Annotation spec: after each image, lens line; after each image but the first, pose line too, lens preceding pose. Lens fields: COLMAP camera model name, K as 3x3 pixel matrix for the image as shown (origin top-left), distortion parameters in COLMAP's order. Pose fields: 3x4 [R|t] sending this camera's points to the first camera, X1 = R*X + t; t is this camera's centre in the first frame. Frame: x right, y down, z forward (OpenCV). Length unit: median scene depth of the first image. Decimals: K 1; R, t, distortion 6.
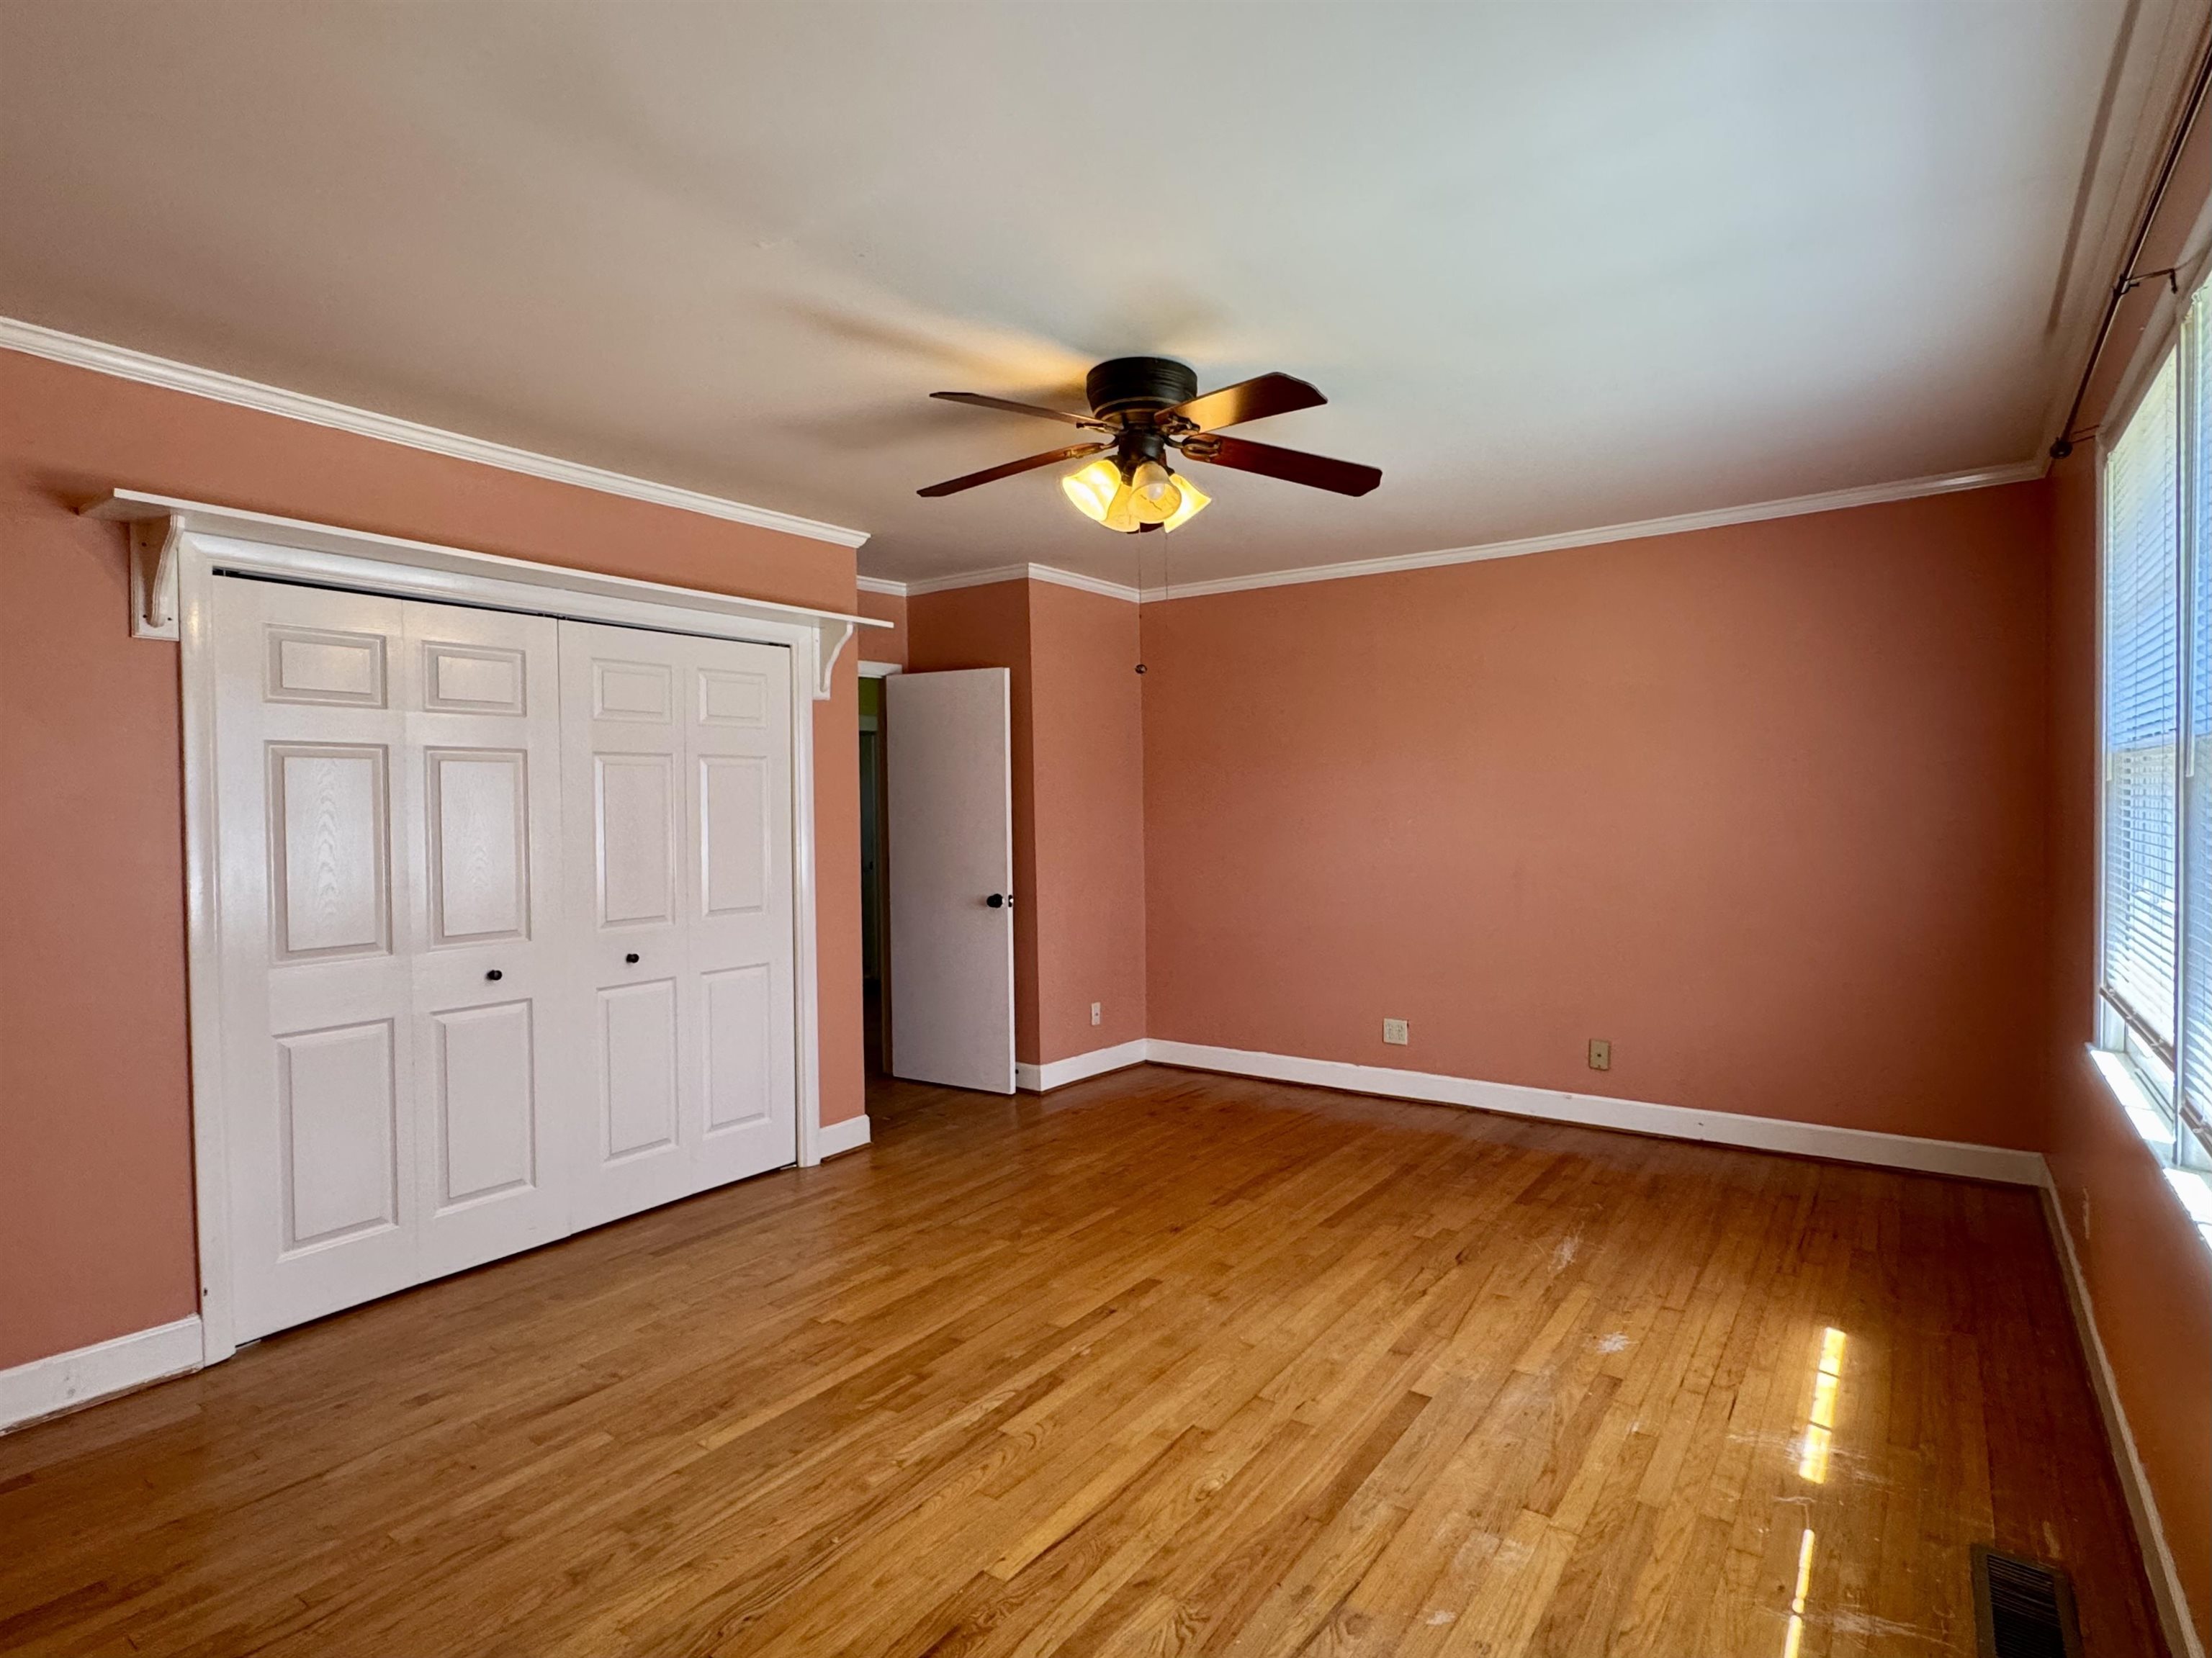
lens RADIAL K [[1138.6, 0, 1112.0], [0, 1138.6, 821.5], [0, 0, 1]] dist [-0.001825, 0.001552]
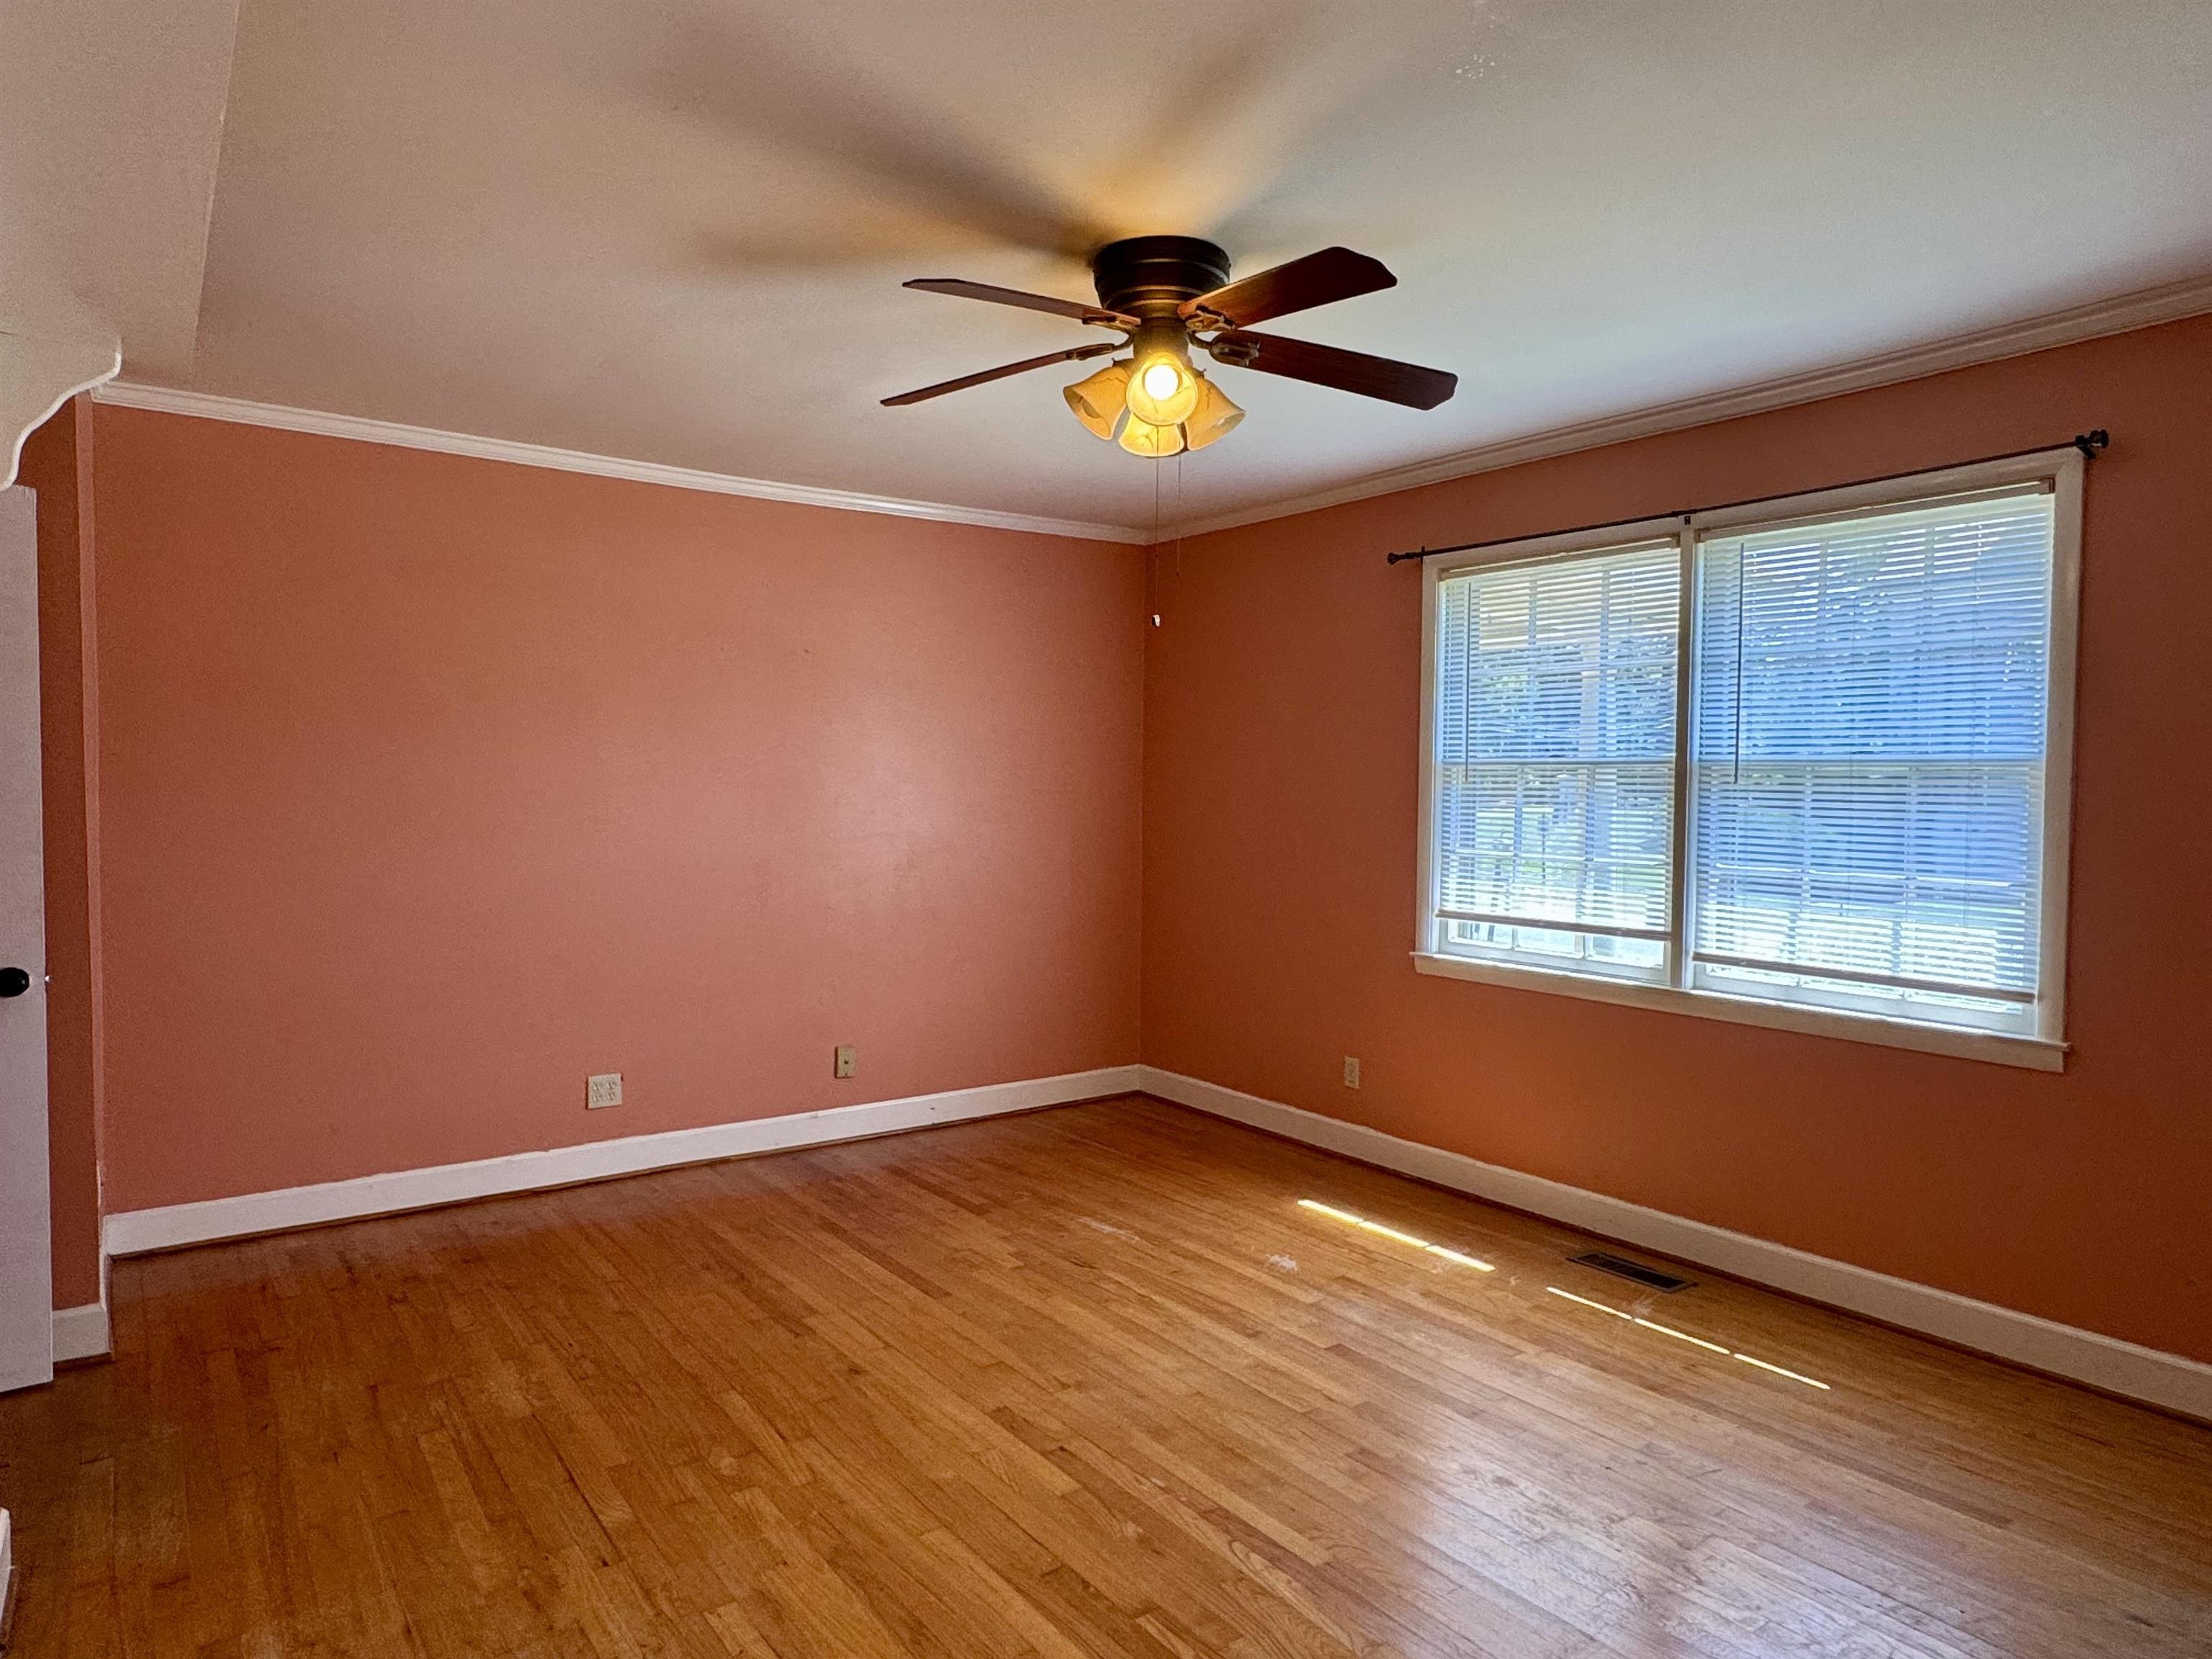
lens RADIAL K [[1377.0, 0, 1106.0], [0, 1377.0, 829.5], [0, 0, 1]] dist [-0.003894, 0.001370]
pose [[0.311704, -0.015044, 0.950060, -0.843050], [0.004703, 0.999887, 0.014290, 0.001141], [-0.950168, 0.000013, 0.311740, 0.668773]]
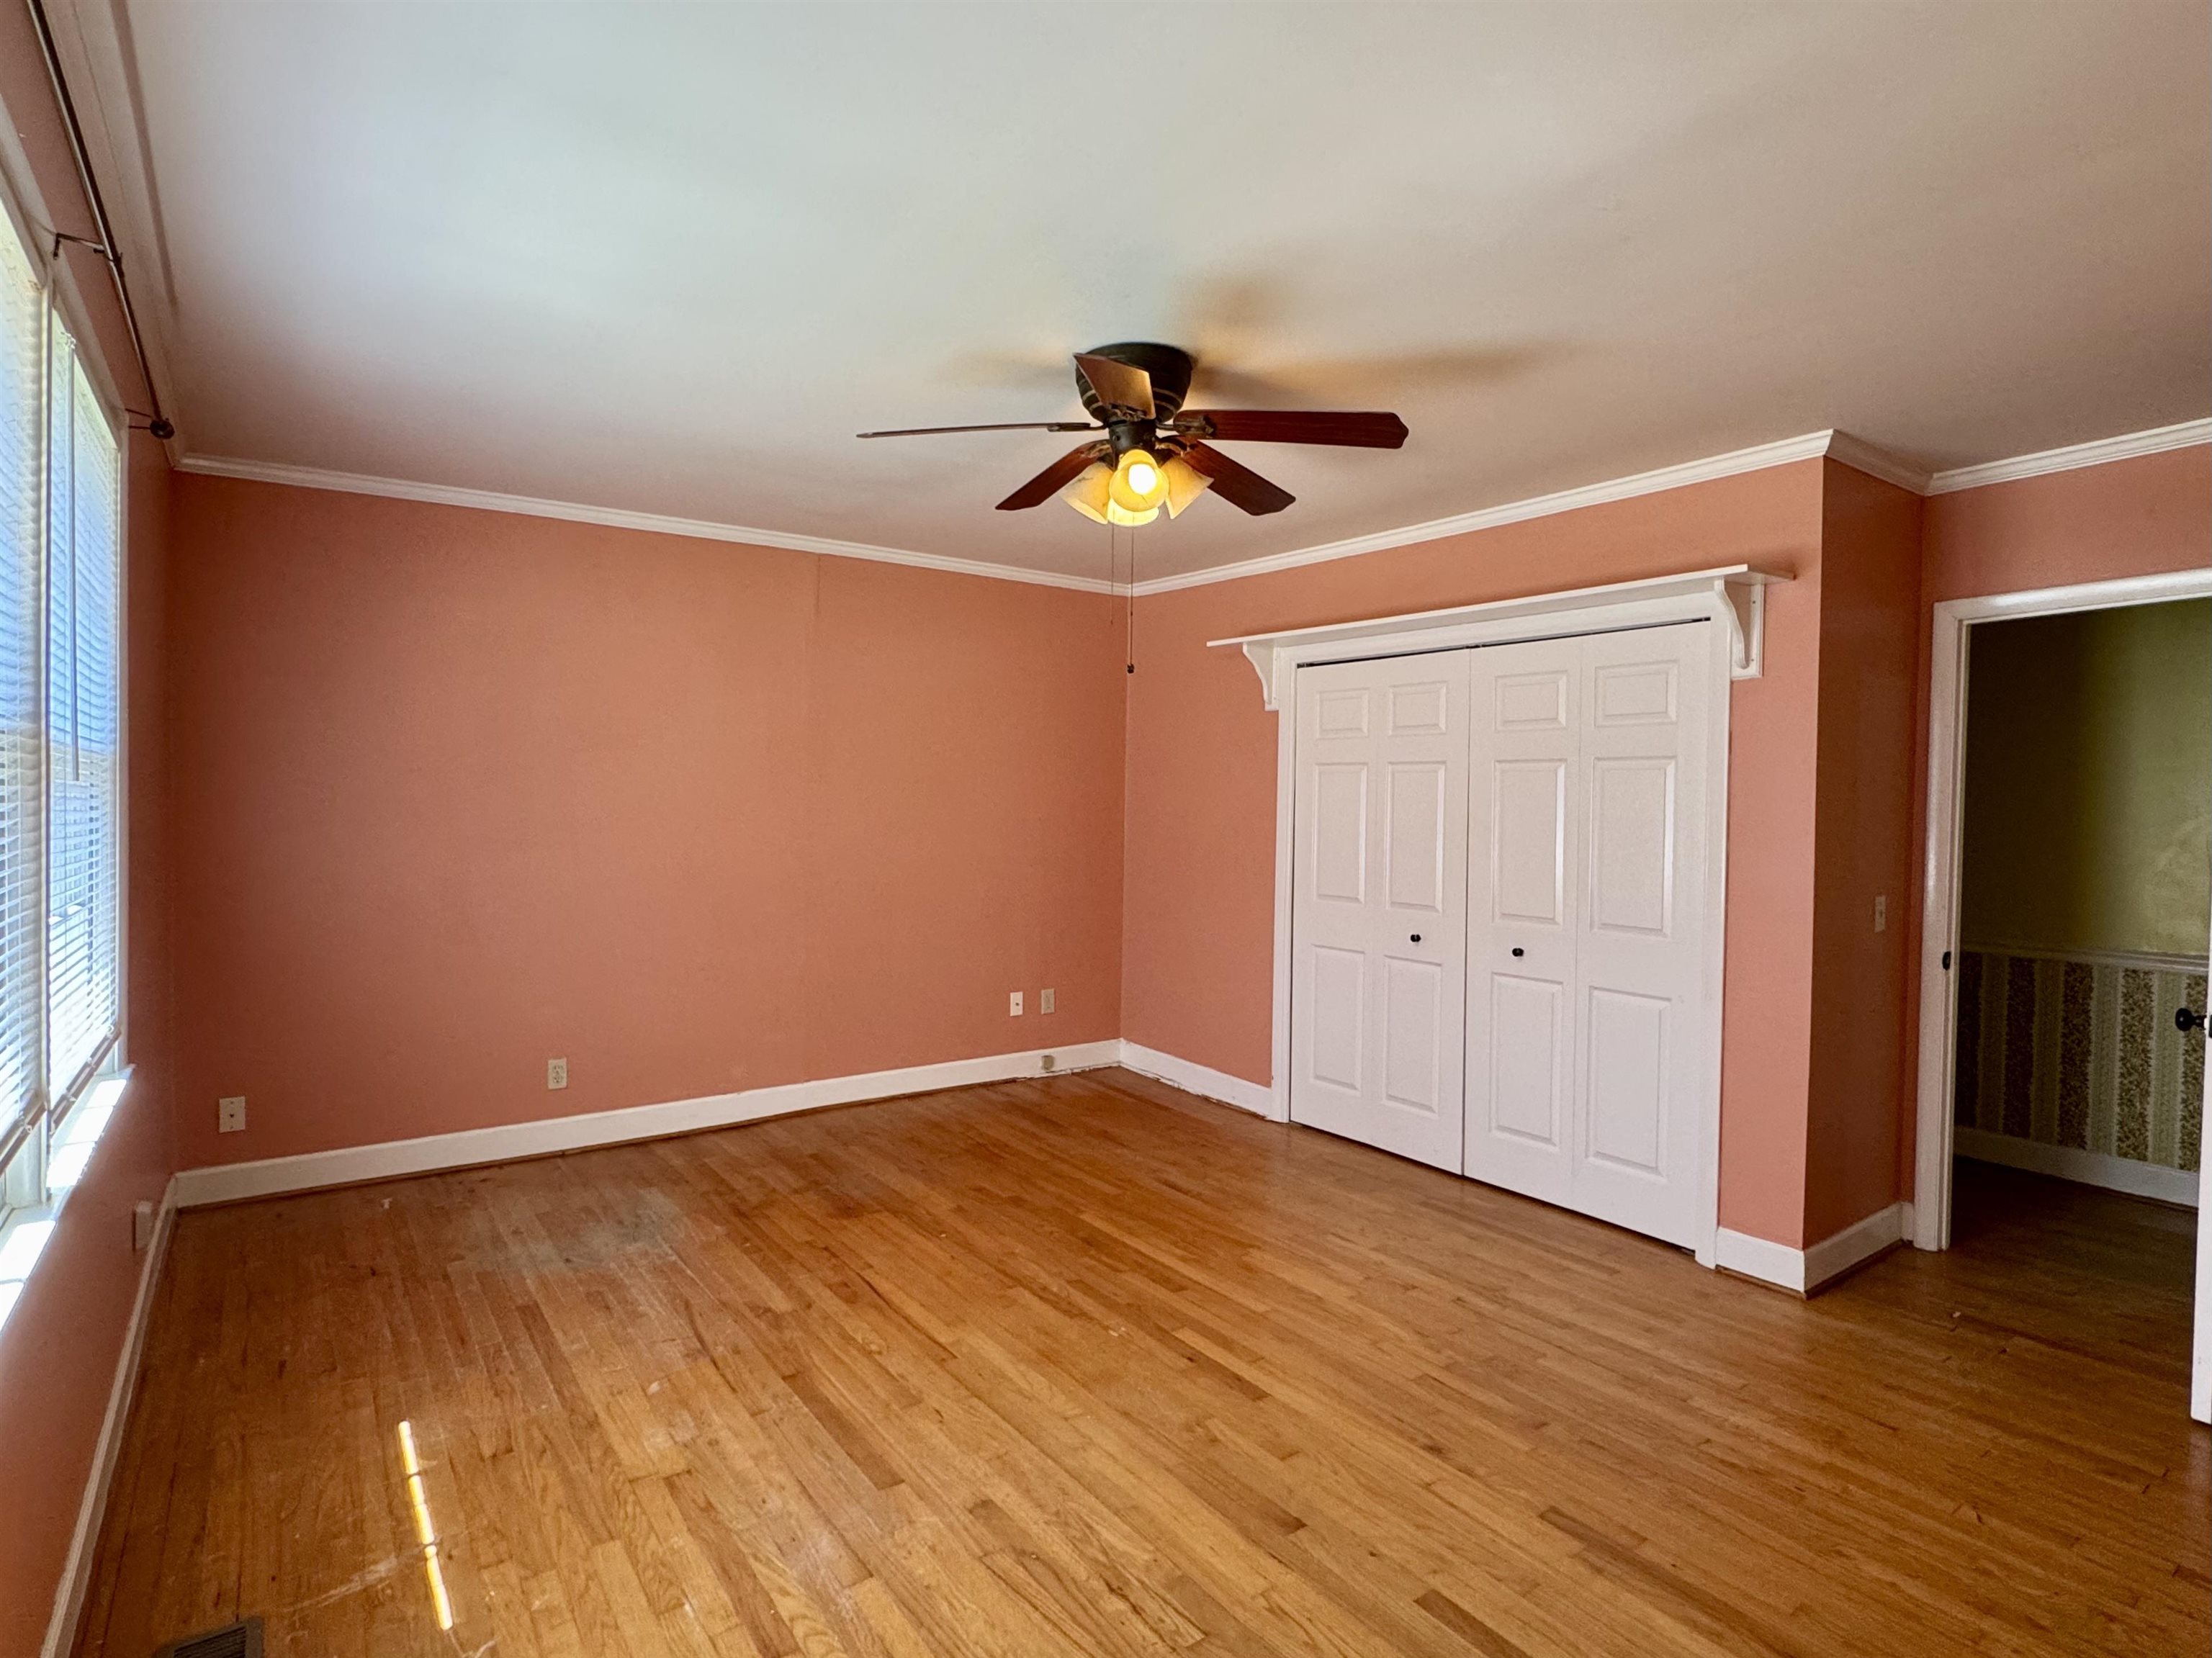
lens RADIAL K [[1138.6, 0, 1112.0], [0, 1138.6, 821.5], [0, 0, 1]] dist [-0.001825, 0.001552]
pose [[-0.308916, 0.023911, -0.950789, 0.867658], [-0.028637, 0.998997, 0.034428, -0.034608], [0.950658, 0.037863, -0.307921, 1.179417]]
